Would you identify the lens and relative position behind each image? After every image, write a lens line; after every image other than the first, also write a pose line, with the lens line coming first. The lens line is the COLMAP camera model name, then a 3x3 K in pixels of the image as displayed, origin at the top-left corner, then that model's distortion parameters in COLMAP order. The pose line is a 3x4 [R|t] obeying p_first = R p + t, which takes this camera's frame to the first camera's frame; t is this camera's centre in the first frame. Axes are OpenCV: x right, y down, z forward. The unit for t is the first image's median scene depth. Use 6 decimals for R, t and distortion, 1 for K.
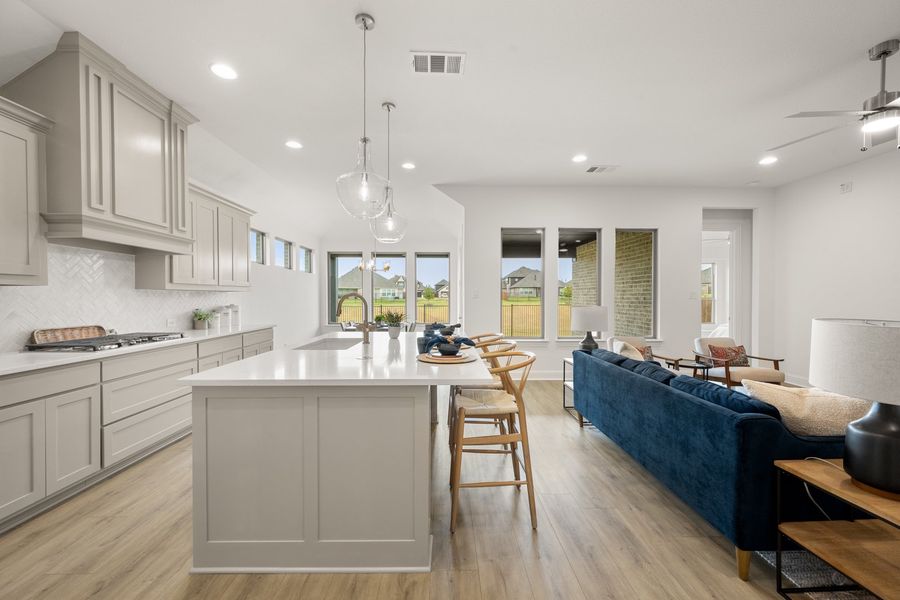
lens RADIAL K [[351.6, 0, 450.4], [0, 351.6, 300.2], [0, 0, 1]] dist [0.000781, 0.000343]
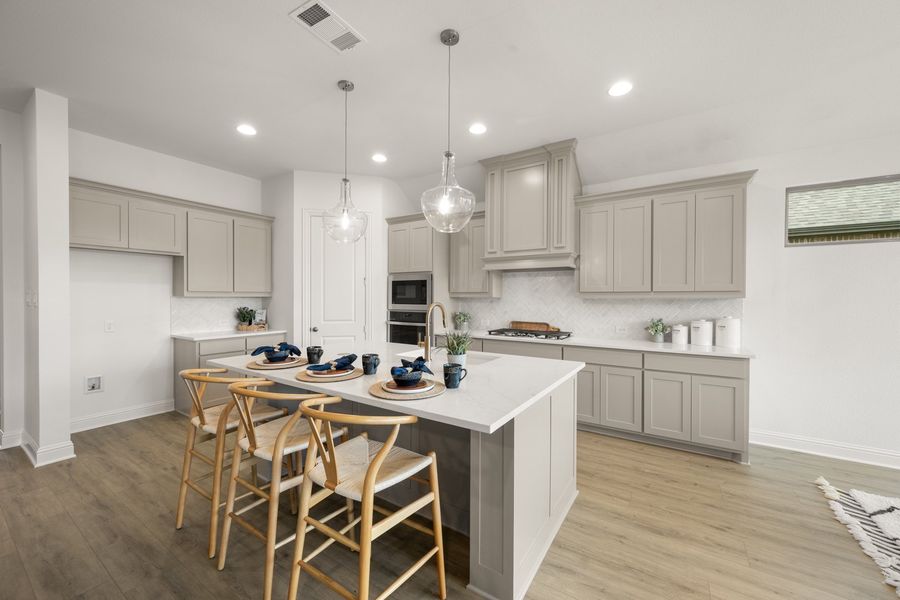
lens RADIAL K [[351.6, 0, 452.4], [0, 351.6, 298.9], [0, 0, 1]] dist [0.000781, 0.000343]
pose [[-0.559006, -0.000725, -0.829163, 0.381839], [-0.012235, 0.999898, 0.007374, -0.030433], [0.829073, 0.014267, -0.558958, 1.321272]]
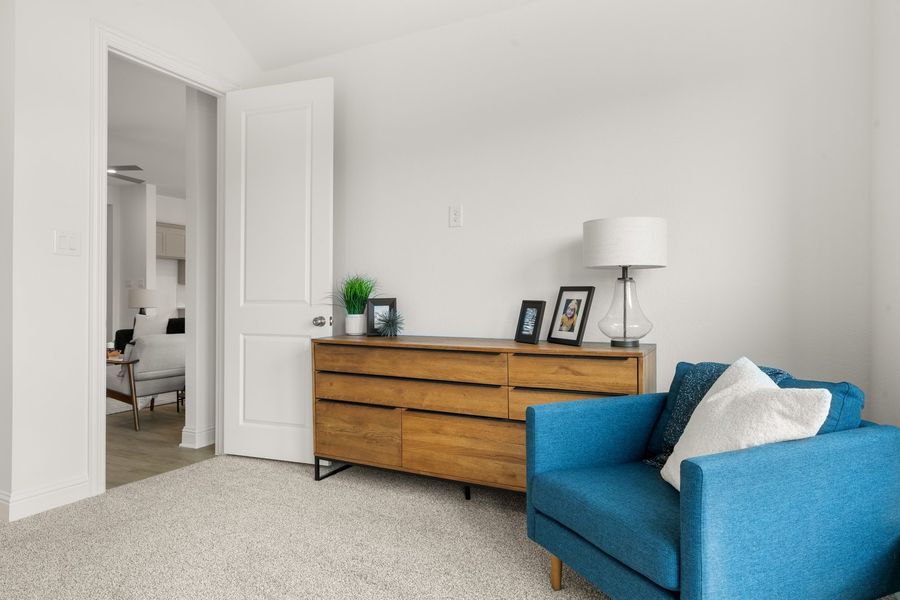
lens RADIAL K [[536.5, 0, 449.6], [0, 536.5, 302.2], [0, 0, 1]] dist [0.000536, -0.000004]
pose [[-0.428901, -0.005829, -0.903332, 1.944835], [-0.018521, 0.999826, 0.002342, 0.045103], [0.903161, 0.017735, -0.428935, 2.468376]]
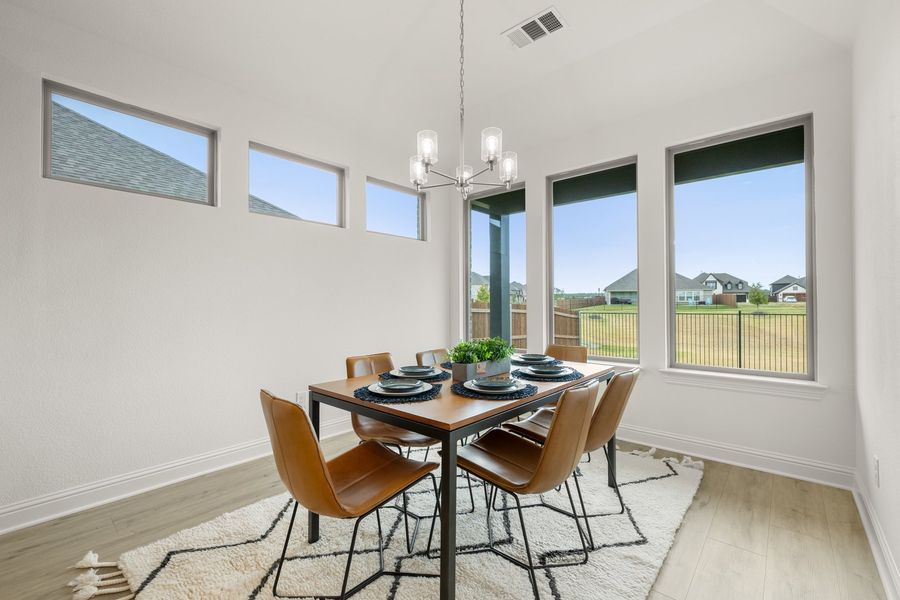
lens RADIAL K [[384.1, 0, 455.0], [0, 384.1, 303.1], [0, 0, 1]] dist [0.004034, 0.000221]
pose [[0.743625, -0.004905, -0.668579, -0.018035], [-0.001226, 0.999961, -0.008700, 0.031400], [0.668595, 0.007290, 0.743591, 1.517529]]
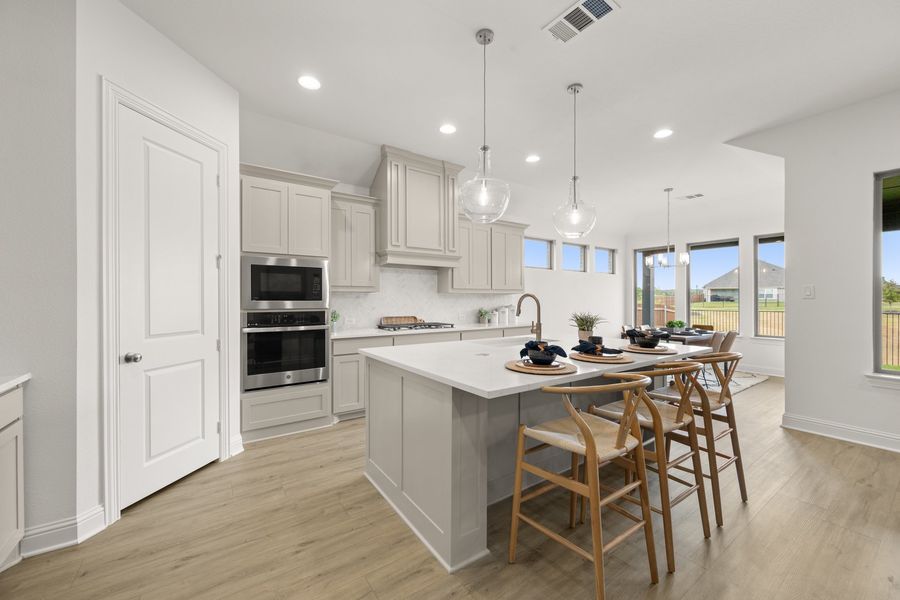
lens RADIAL K [[351.6, 0, 455.4], [0, 351.6, 300.6], [0, 0, 1]] dist [0.000781, 0.000343]
pose [[0.564122, 0.001635, -0.825690, 0.380967], [-0.006262, 0.999978, -0.002298, 0.002547], [0.825668, 0.006467, 0.564120, 0.221695]]
